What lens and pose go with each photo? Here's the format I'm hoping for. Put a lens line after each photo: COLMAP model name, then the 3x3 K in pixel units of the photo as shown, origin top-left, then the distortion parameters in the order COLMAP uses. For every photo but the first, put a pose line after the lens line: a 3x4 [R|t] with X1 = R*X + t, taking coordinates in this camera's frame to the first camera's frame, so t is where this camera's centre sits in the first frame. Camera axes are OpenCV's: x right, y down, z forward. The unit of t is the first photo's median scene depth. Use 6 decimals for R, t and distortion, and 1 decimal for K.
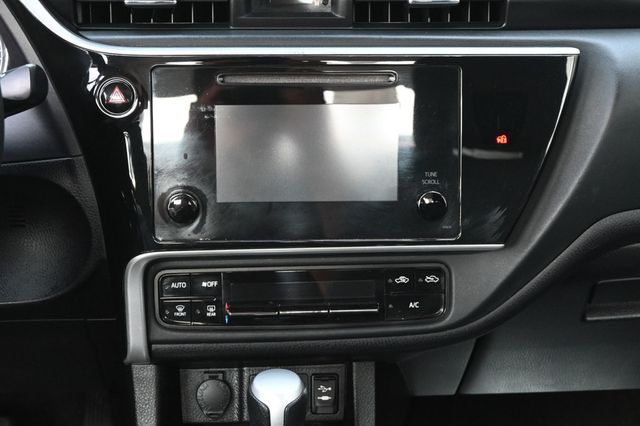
lens RADIAL K [[1299.2, 0, 320.0], [0, 1299.2, 213.0], [0, 0, 1]] dist [0.013988, 0.026306]
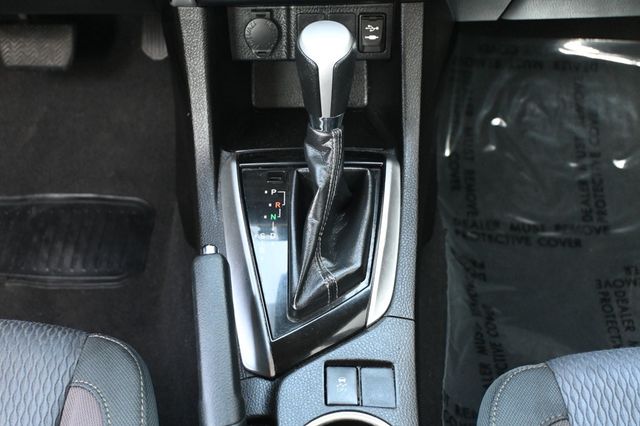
lens RADIAL K [[1046.9, 0, 320.0], [0, 1046.9, 213.0], [0, 0, 1]] dist [0.050822, 0.115258]
pose [[0.999533, 0.012713, -0.027773, -0.012284], [-0.001103, 0.923699, 0.383119, -0.042690], [0.030525, -0.382909, 0.923282, 0.198315]]
